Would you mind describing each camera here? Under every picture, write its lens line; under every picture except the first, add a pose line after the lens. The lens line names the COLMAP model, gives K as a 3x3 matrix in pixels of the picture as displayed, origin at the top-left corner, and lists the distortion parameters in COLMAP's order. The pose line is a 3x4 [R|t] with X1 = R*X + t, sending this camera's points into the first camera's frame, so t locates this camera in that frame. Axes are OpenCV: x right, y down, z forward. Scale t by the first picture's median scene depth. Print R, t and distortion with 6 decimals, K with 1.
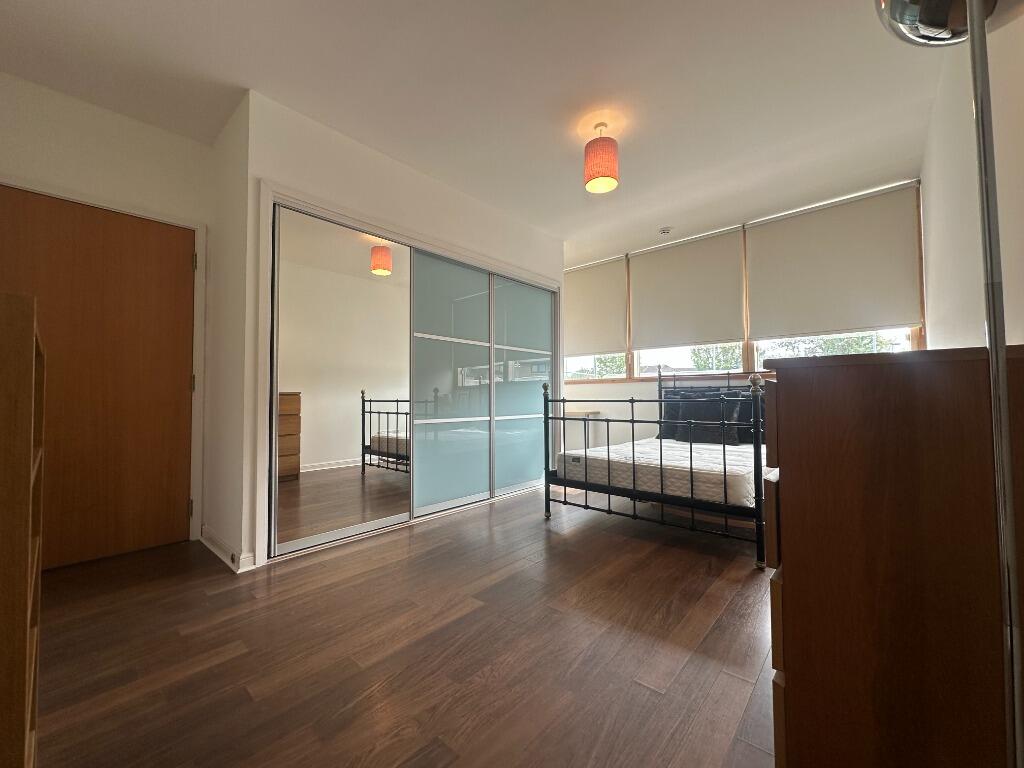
lens RADIAL K [[413.6, 0, 508.9], [0, 413.6, 380.1], [0, 0, 1]] dist [-0.001839, -0.000123]
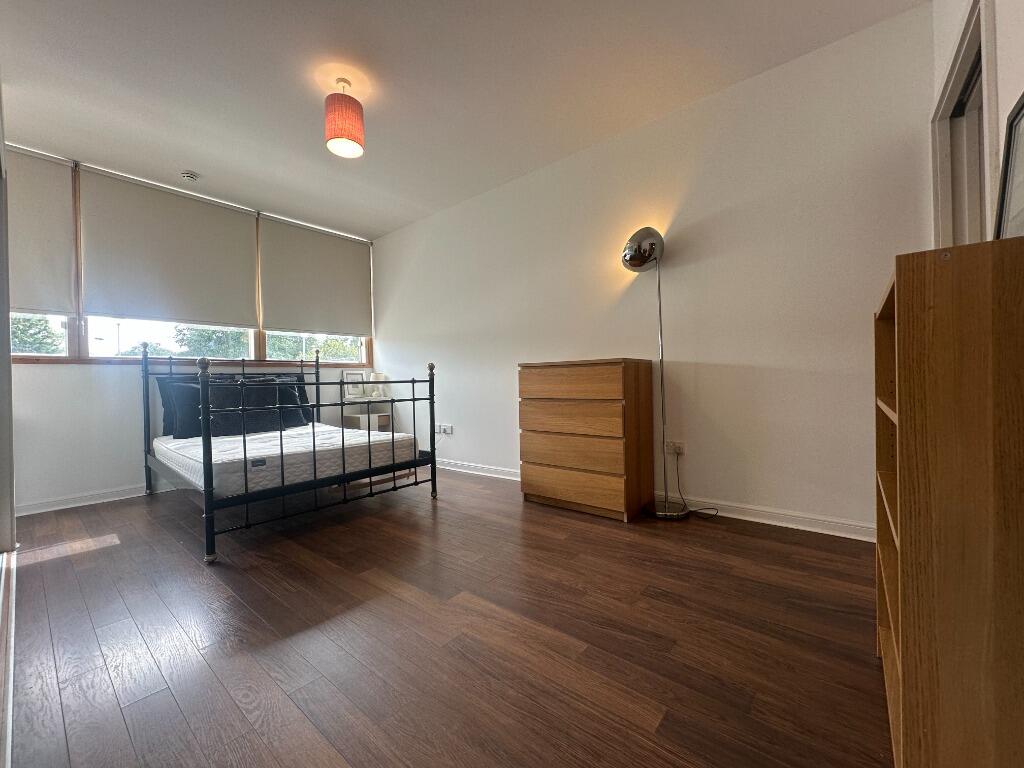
lens RADIAL K [[407.4, 0, 509.7], [0, 407.4, 383.1], [0, 0, 1]] dist [-0.000226, 0.000142]
pose [[-0.041032, -0.005492, 0.999143, -0.596842], [-0.017665, 0.999833, 0.004770, 0.030658], [-0.999002, -0.017454, -0.041122, 0.561284]]
